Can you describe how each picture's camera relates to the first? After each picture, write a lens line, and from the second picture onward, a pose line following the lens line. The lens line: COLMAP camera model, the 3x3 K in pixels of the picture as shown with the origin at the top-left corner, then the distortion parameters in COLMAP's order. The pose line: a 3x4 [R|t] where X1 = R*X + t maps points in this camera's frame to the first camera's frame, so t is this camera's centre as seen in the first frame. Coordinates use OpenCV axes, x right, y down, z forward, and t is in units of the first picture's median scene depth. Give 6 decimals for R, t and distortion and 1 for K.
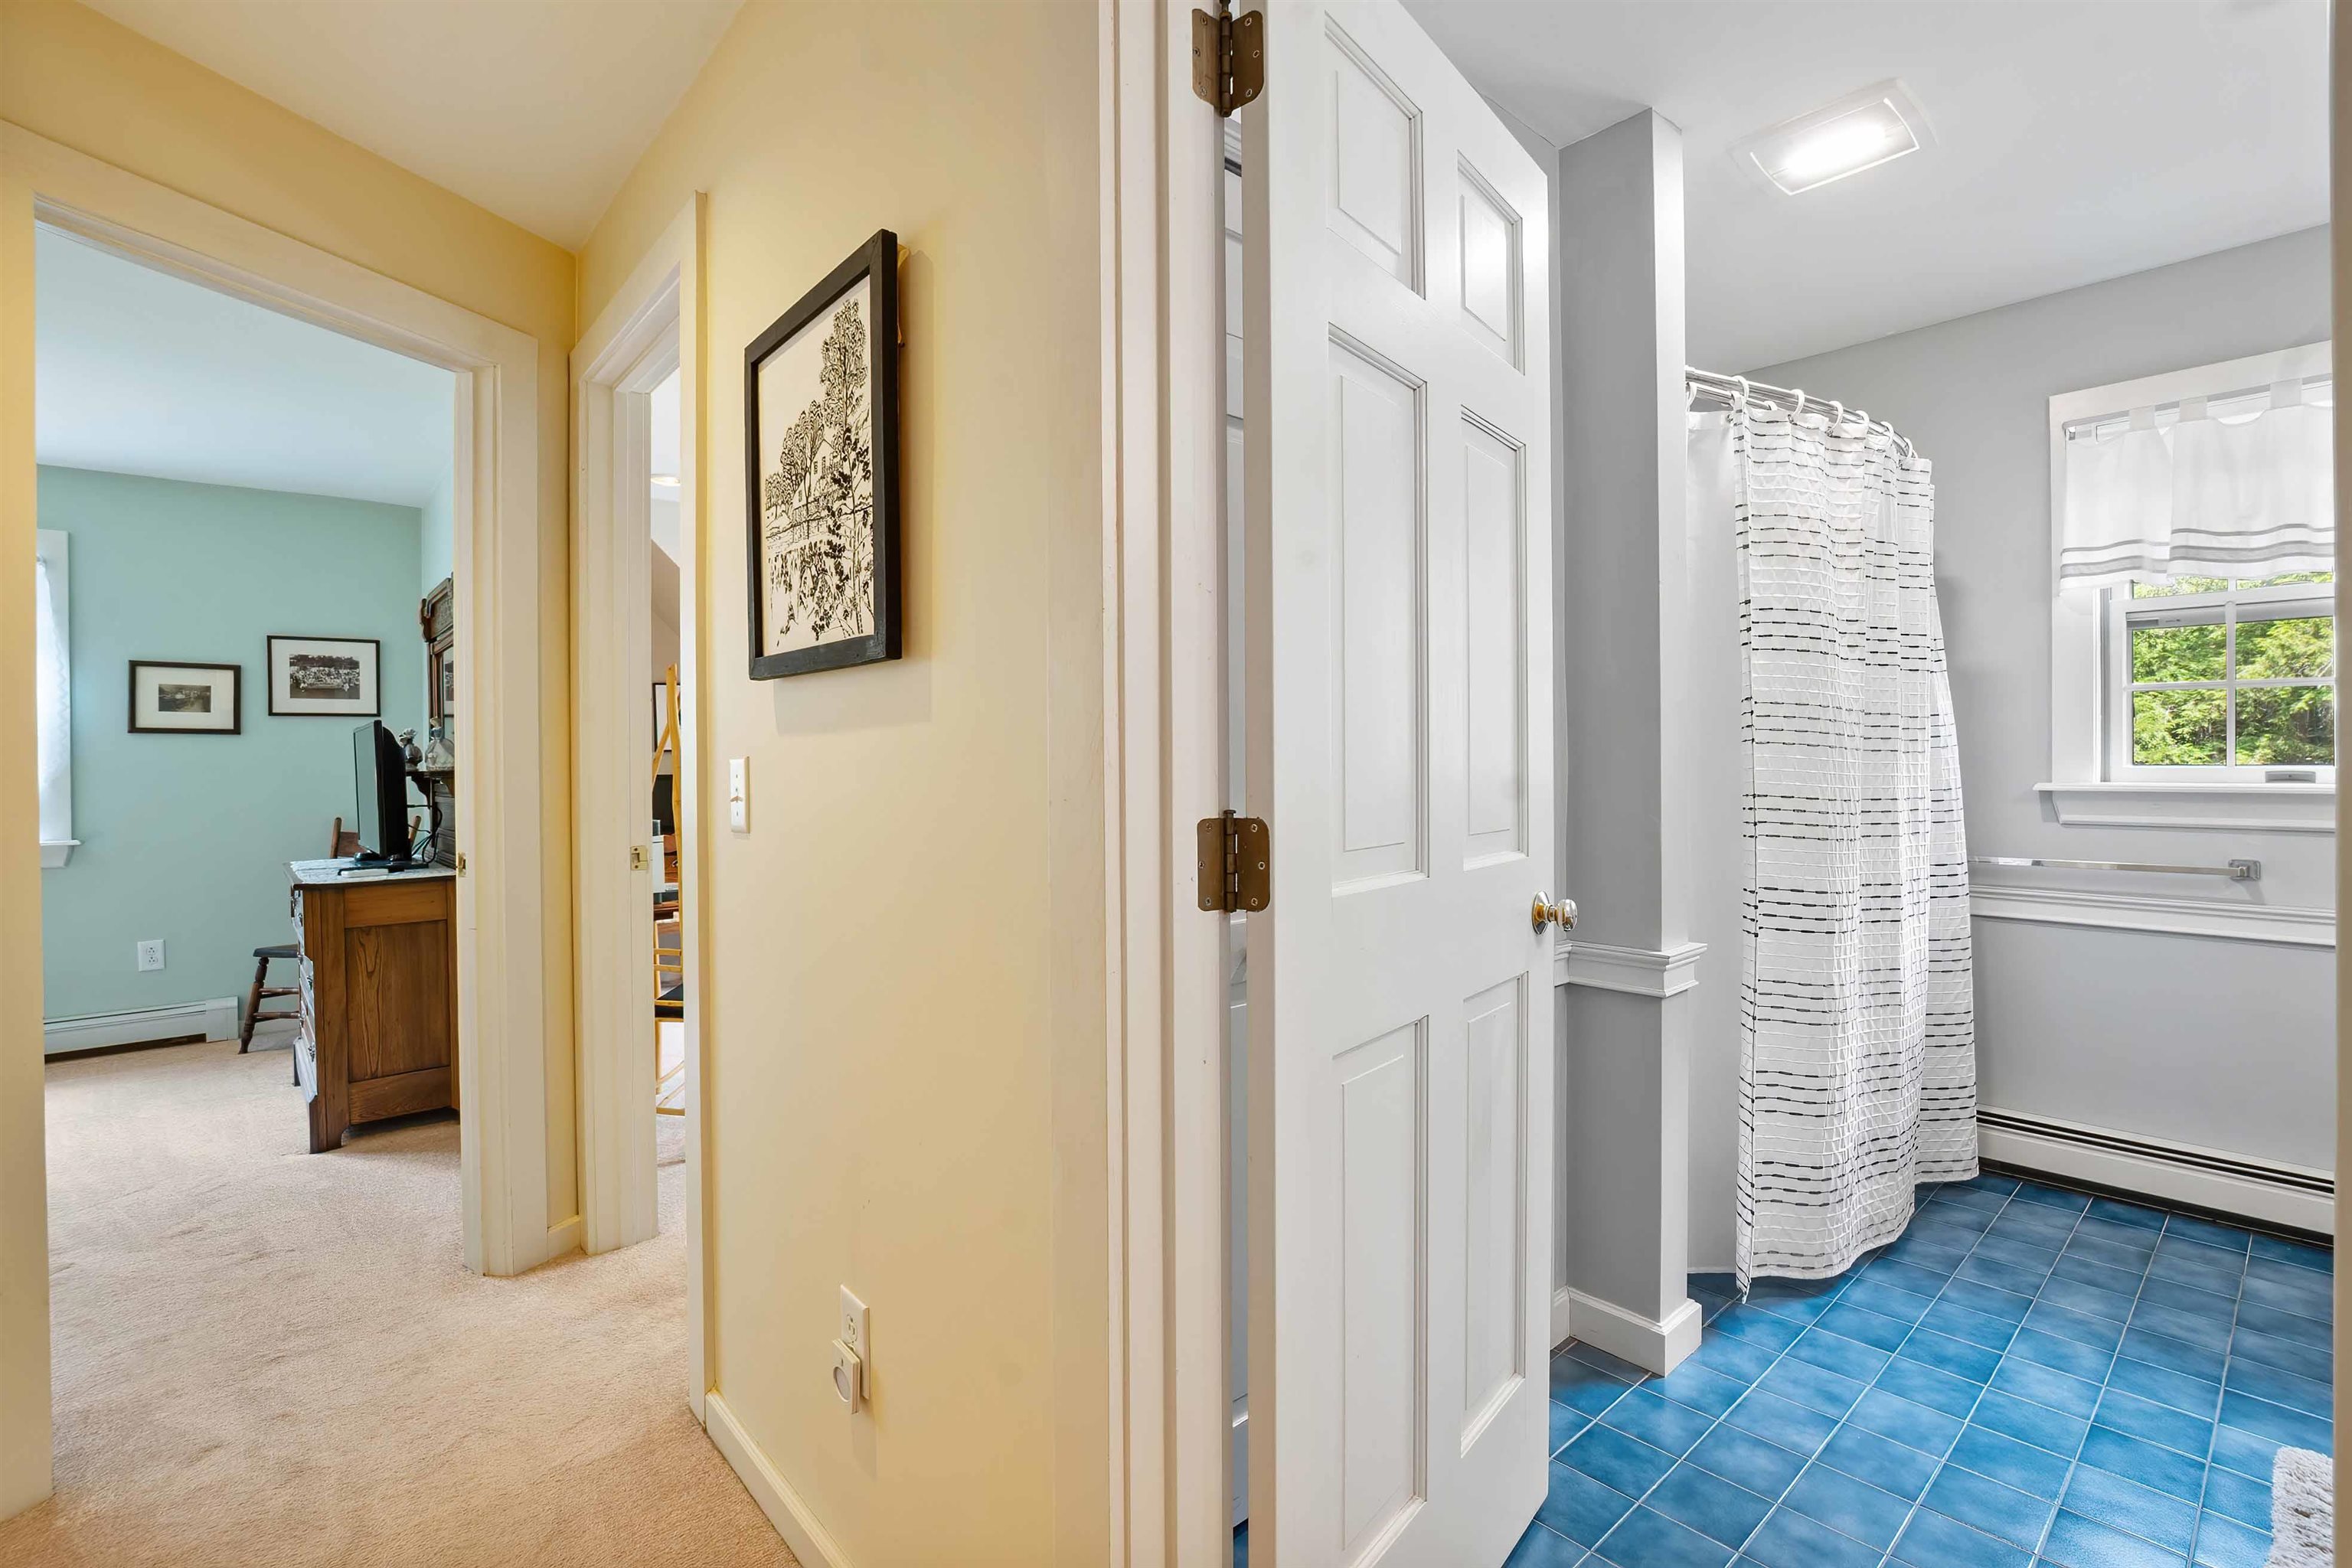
lens RADIAL K [[1049.2, 0, 1175.2], [0, 1049.2, 775.6], [0, 0, 1]] dist [-0.017995, 0.006829]
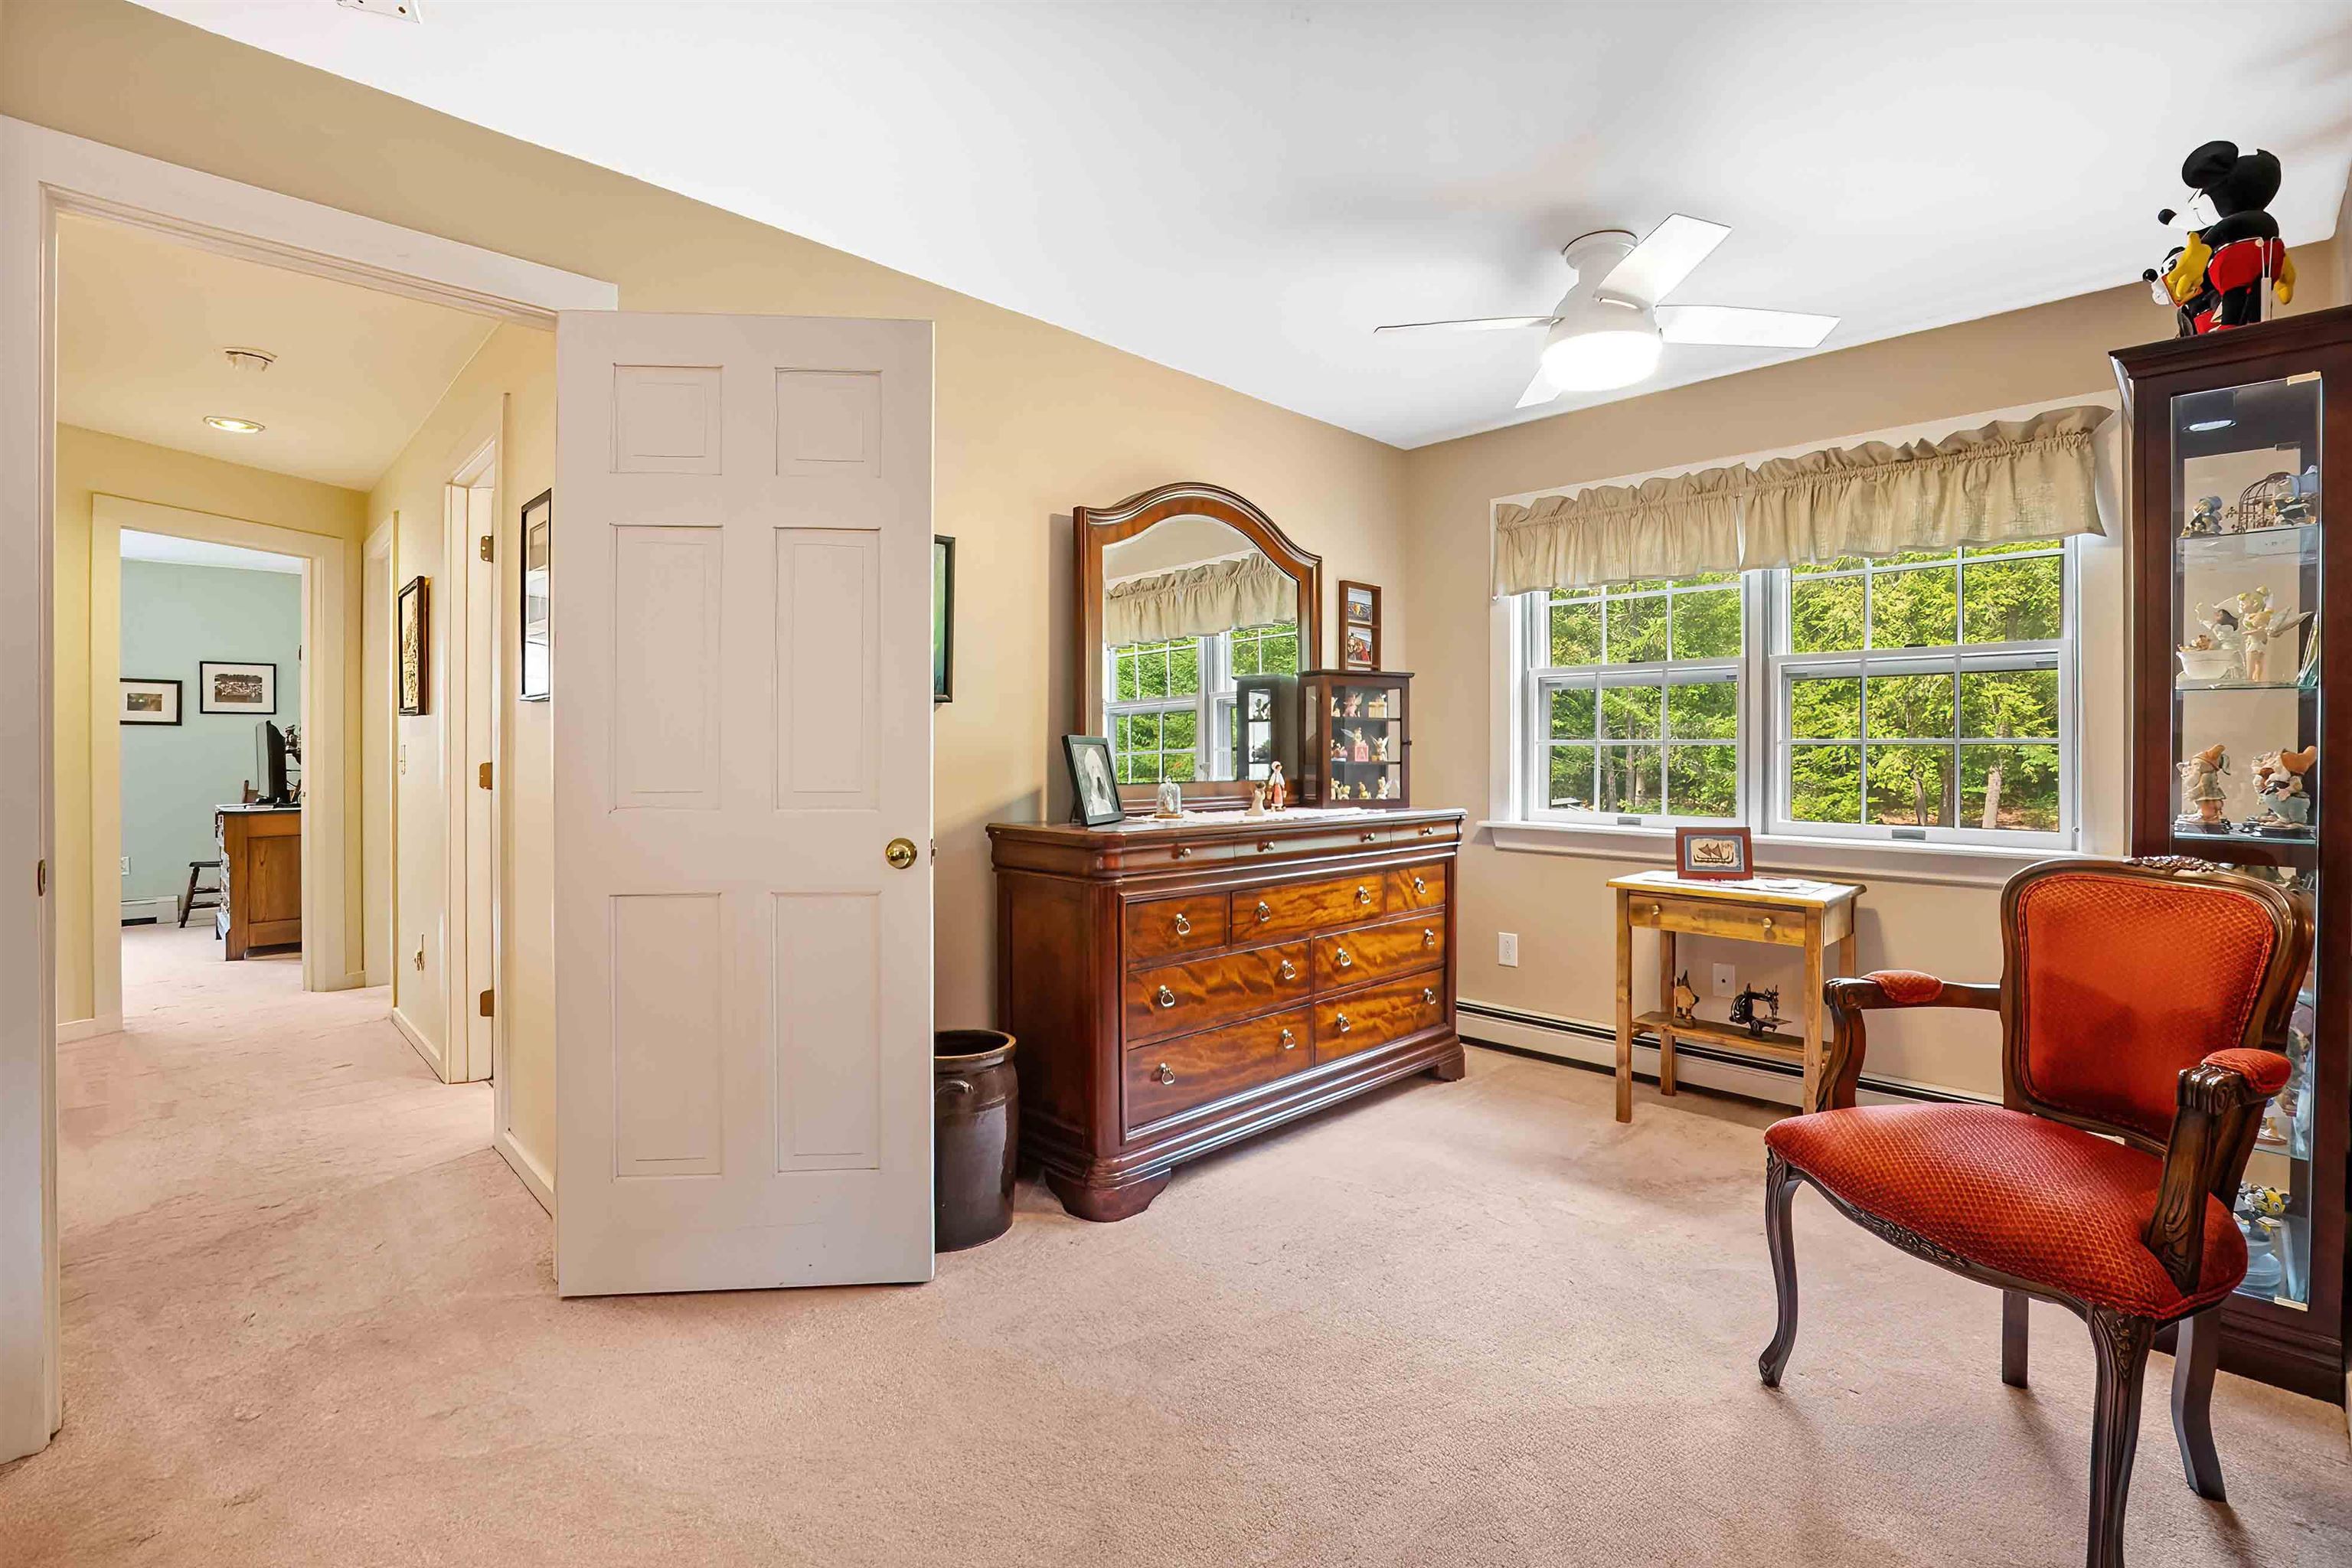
lens RADIAL K [[1049.2, 0, 1175.8], [0, 1049.2, 765.9], [0, 0, 1]] dist [-0.017995, 0.006829]
pose [[0.998957, 0.009430, 0.044687, 0.775752], [-0.009489, 0.999954, 0.001119, 0.007252], [-0.044674, -0.001542, 0.999000, -0.926744]]
